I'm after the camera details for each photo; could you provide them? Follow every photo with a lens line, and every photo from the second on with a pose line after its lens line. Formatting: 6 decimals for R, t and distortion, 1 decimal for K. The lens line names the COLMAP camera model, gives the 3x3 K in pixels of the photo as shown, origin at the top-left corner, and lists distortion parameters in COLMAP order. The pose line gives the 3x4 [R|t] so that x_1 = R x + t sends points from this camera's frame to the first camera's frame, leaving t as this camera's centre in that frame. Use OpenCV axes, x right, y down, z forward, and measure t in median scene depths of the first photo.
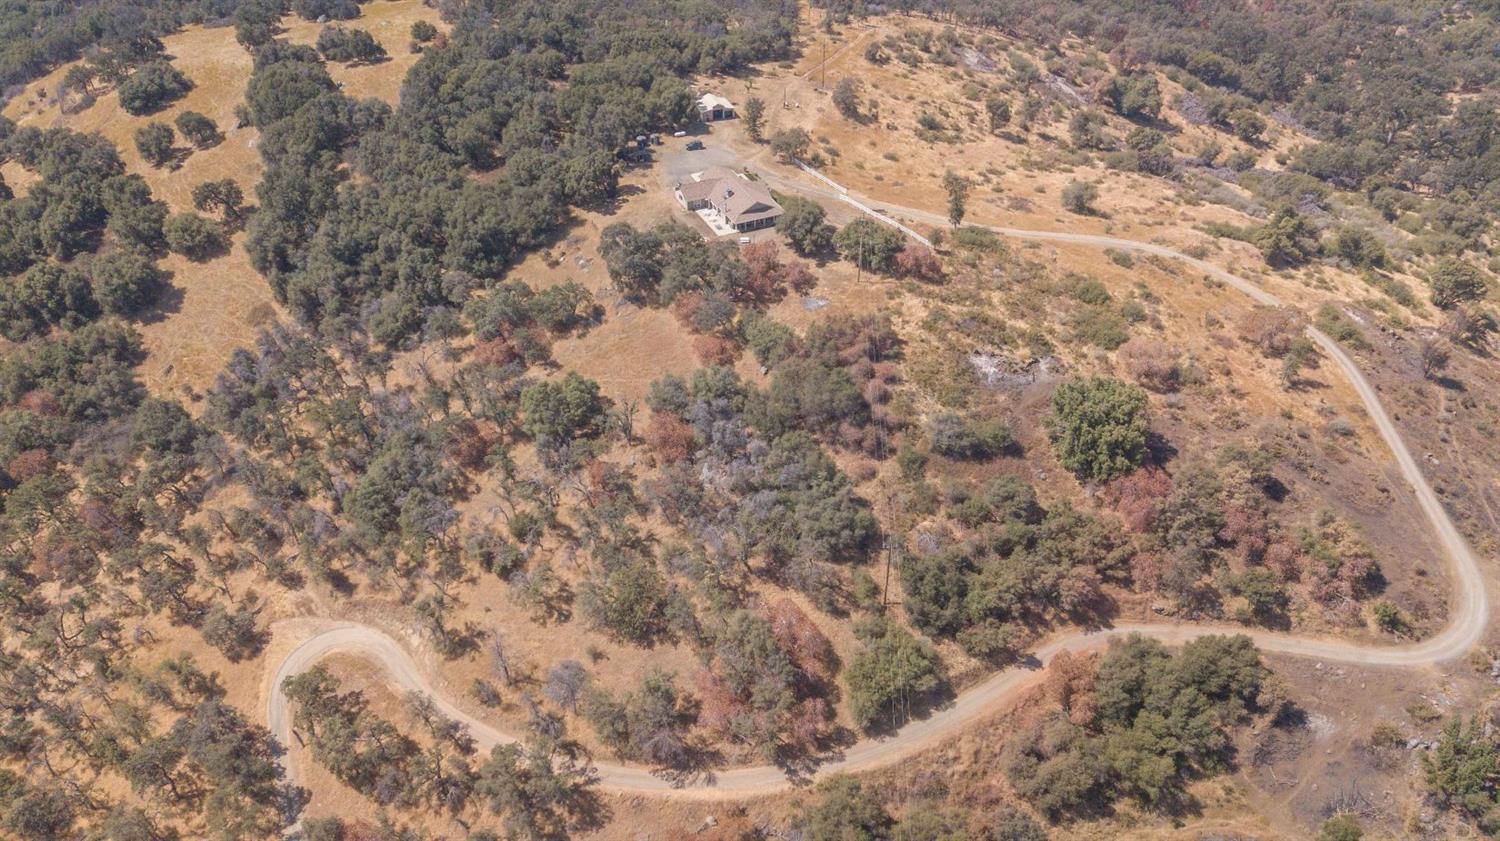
lens RADIAL K [[1155.3, 0, 751.7], [0, 1155.3, 425.5], [0, 0, 1]] dist [0.038042, -0.030434]
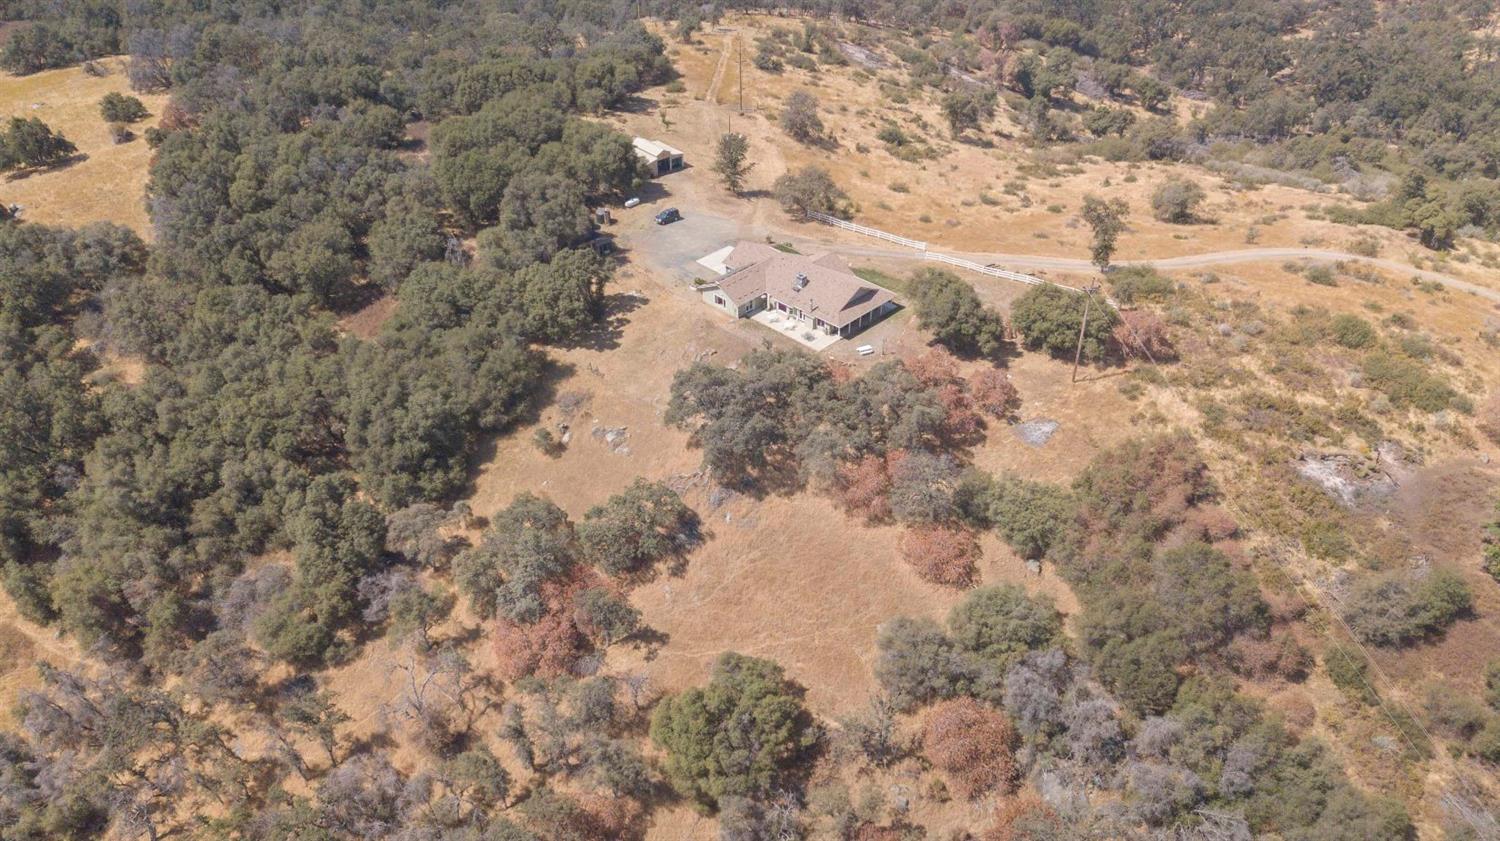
lens RADIAL K [[1155.3, 0, 748.7], [0, 1155.3, 420.5], [0, 0, 1]] dist [0.038042, -0.030434]
pose [[0.936288, -0.208408, 0.282721, -0.236206], [0.215791, 0.976426, 0.005138, -0.131941], [-0.277127, 0.056197, 0.959189, 0.392537]]
